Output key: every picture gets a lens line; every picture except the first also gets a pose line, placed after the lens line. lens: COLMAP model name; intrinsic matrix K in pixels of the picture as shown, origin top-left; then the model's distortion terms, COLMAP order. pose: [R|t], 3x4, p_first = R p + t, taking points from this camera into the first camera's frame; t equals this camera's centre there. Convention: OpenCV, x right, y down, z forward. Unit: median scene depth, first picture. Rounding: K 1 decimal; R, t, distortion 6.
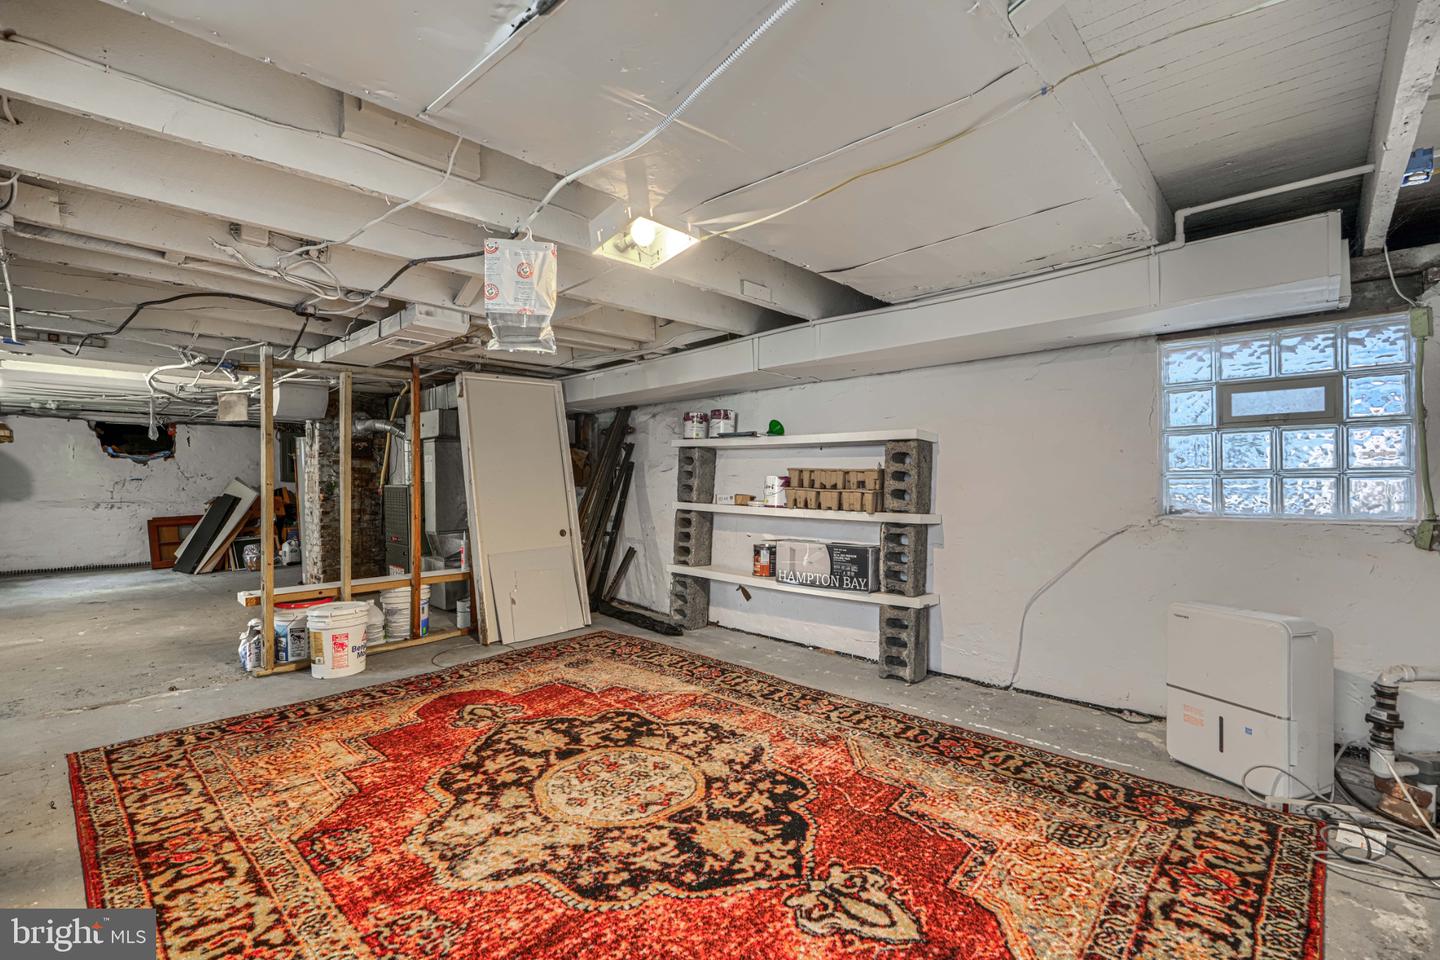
lens RADIAL K [[647.1, 0, 720.0], [0, 647.1, 480.0], [0, 0, 1]] dist [-0.001691, -0.000287]
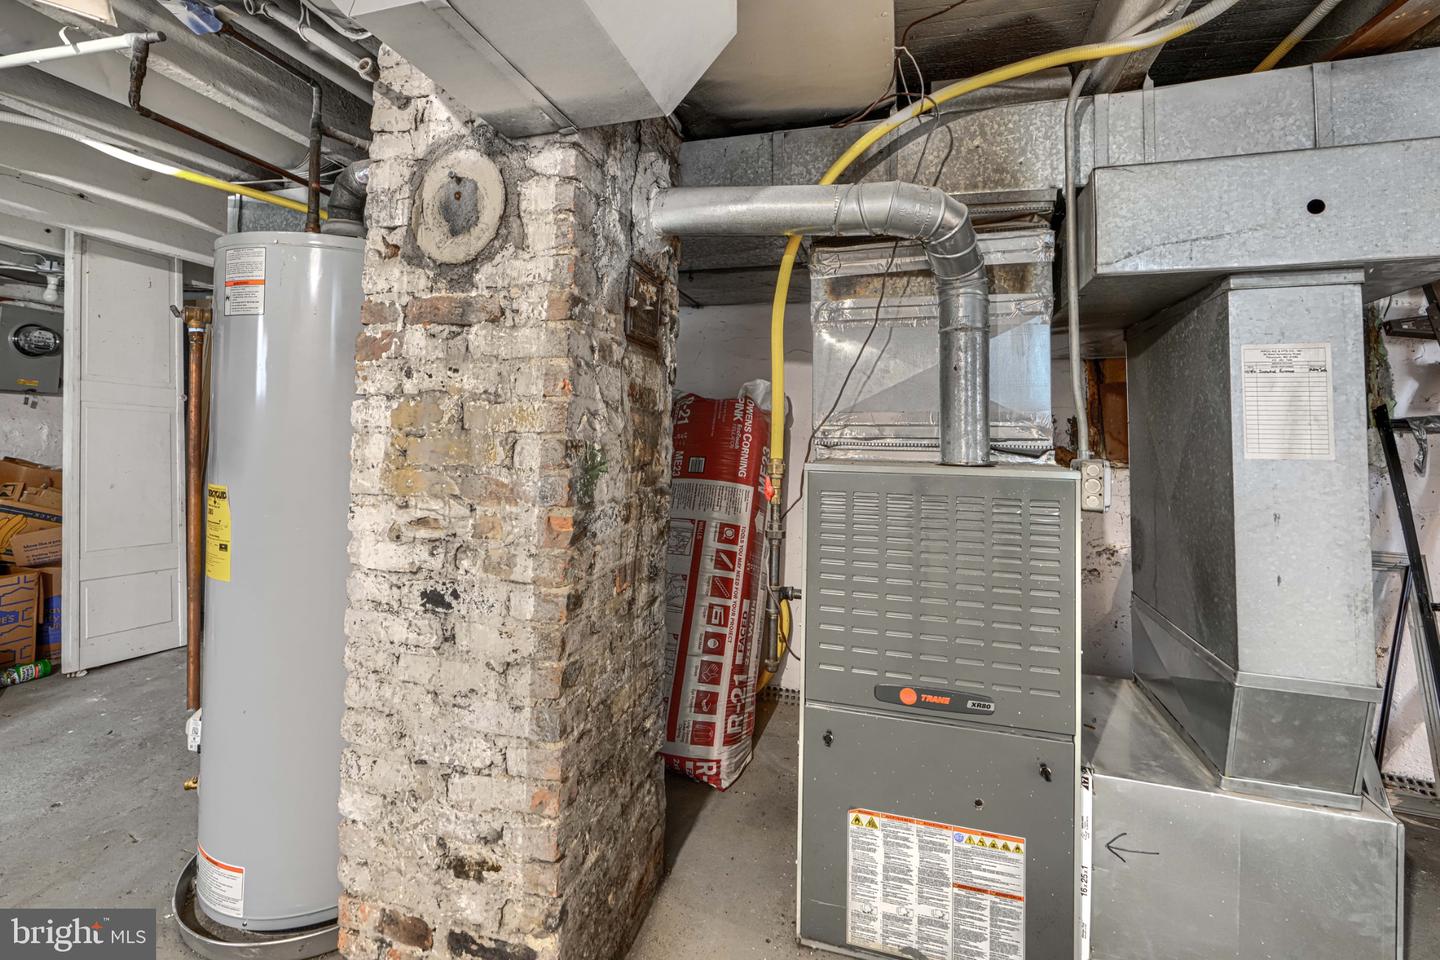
lens RADIAL K [[672.1, 0, 718.8], [0, 672.1, 406.8], [0, 0, 1]] dist [0.000491, 0.000328]
pose [[0.891681, 0.044915, 0.450431, -0.502204], [-0.020470, 0.998048, -0.058999, 0.001774], [-0.452202, 0.043388, 0.890860, 0.598931]]
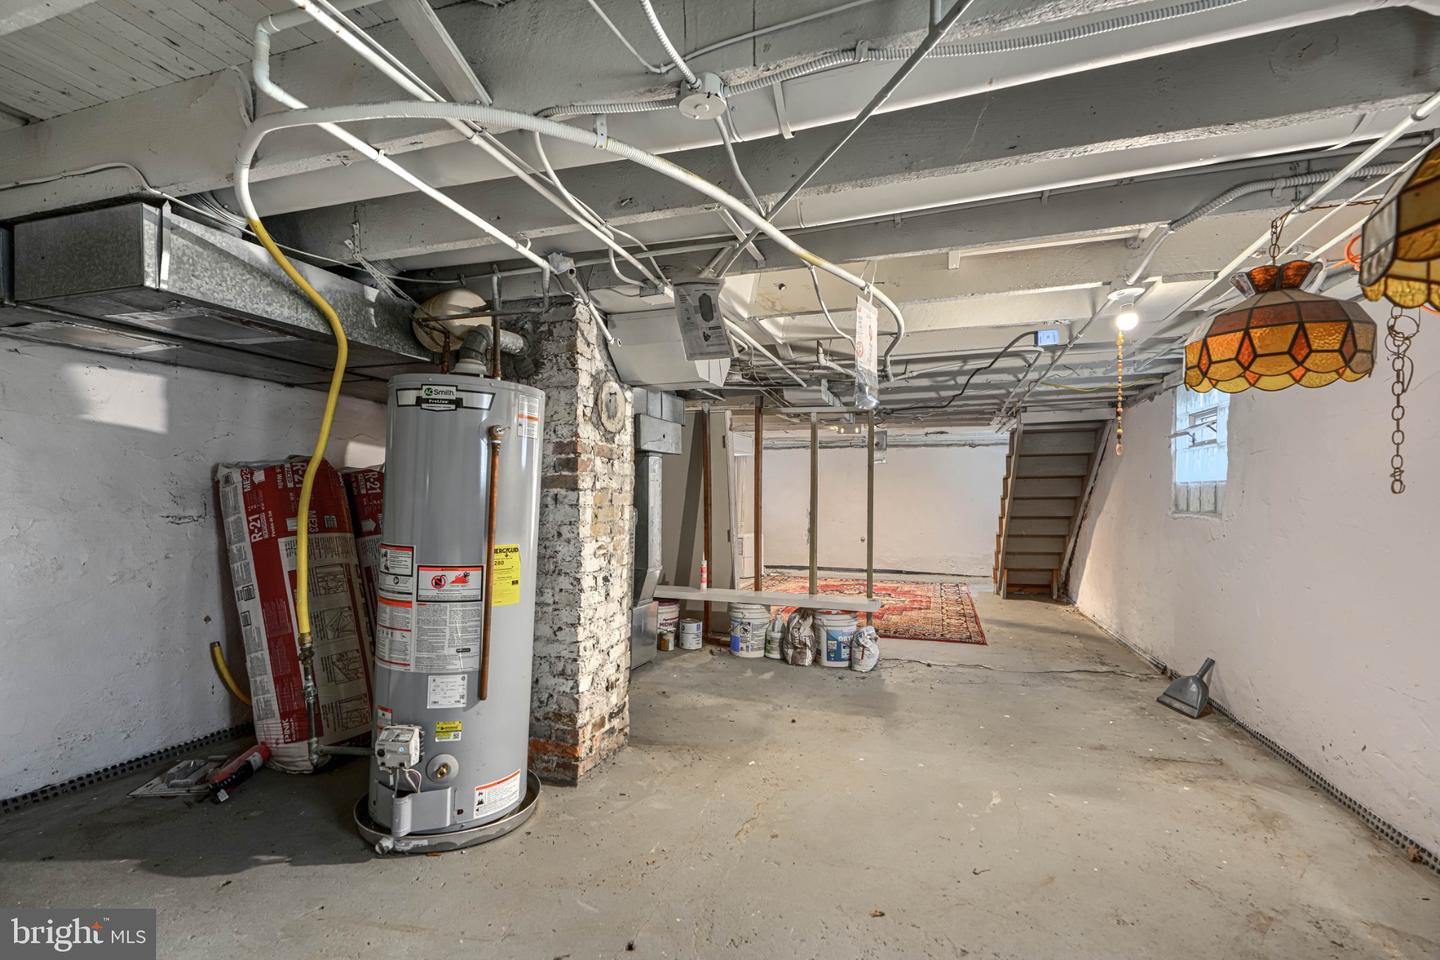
lens RADIAL K [[666.4, 0, 718.7], [0, 666.4, 496.6], [0, 0, 1]] dist [0.000840, 0.000132]
pose [[-0.421934, 0.005203, 0.906612, -0.840432], [0.003164, 0.999986, -0.004266, -0.003724], [-0.906621, 0.001069, -0.421945, 0.869222]]
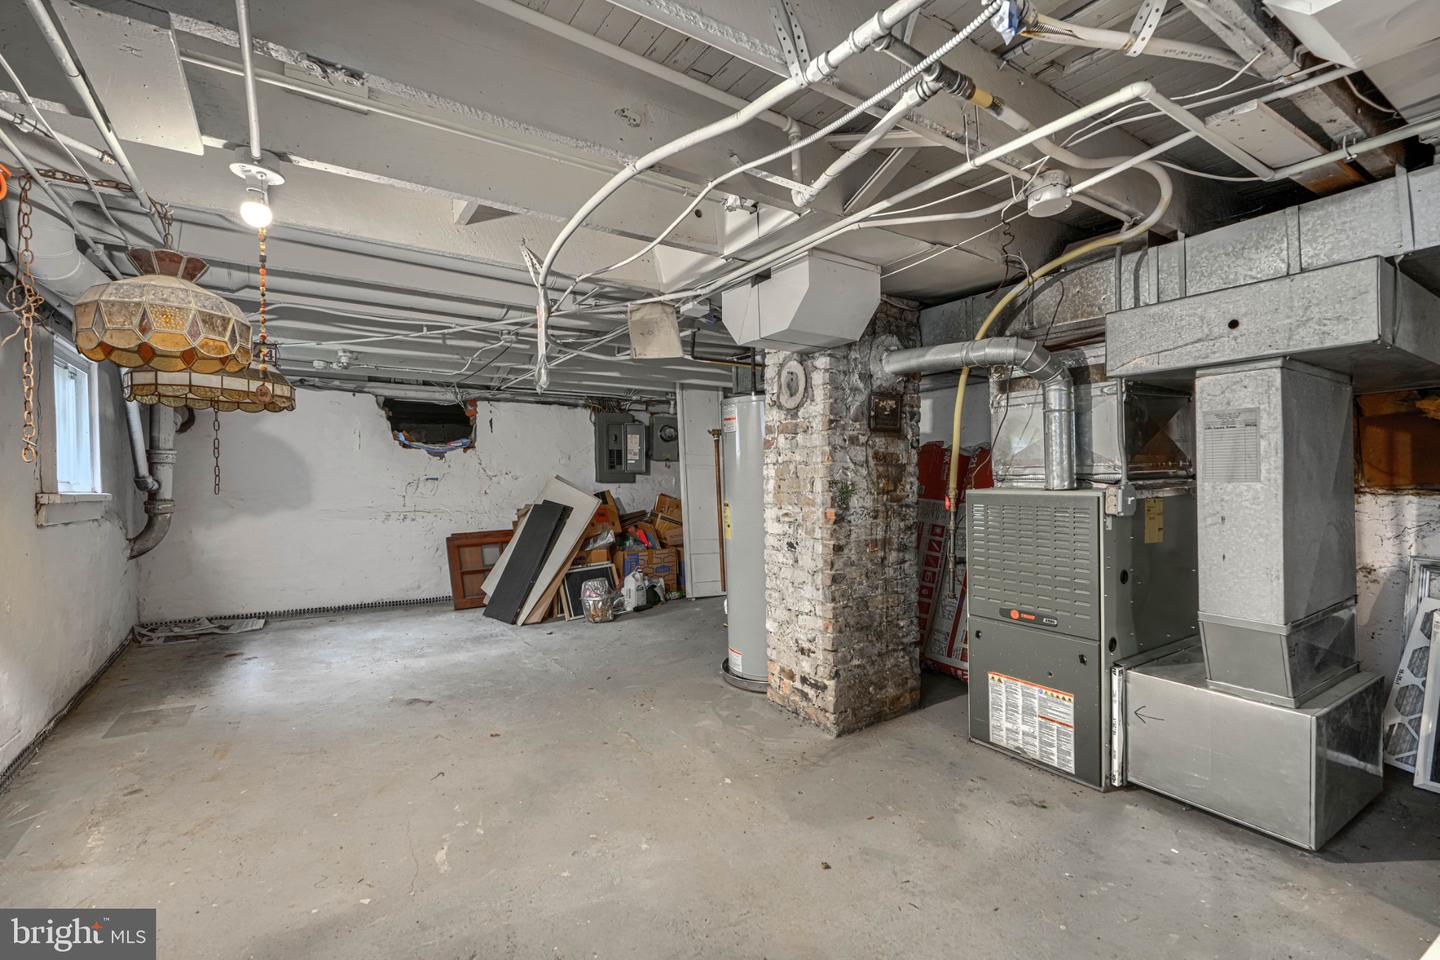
lens RADIAL K [[658.2, 0, 720.4], [0, 658.2, 482.5], [0, 0, 1]] dist [0.002885, 0.000166]
pose [[0.970422, 0.001143, -0.241414, -0.435537], [-0.000797, 0.999999, 0.001529, 0.001741], [0.241415, -0.001292, 0.970421, 0.388748]]
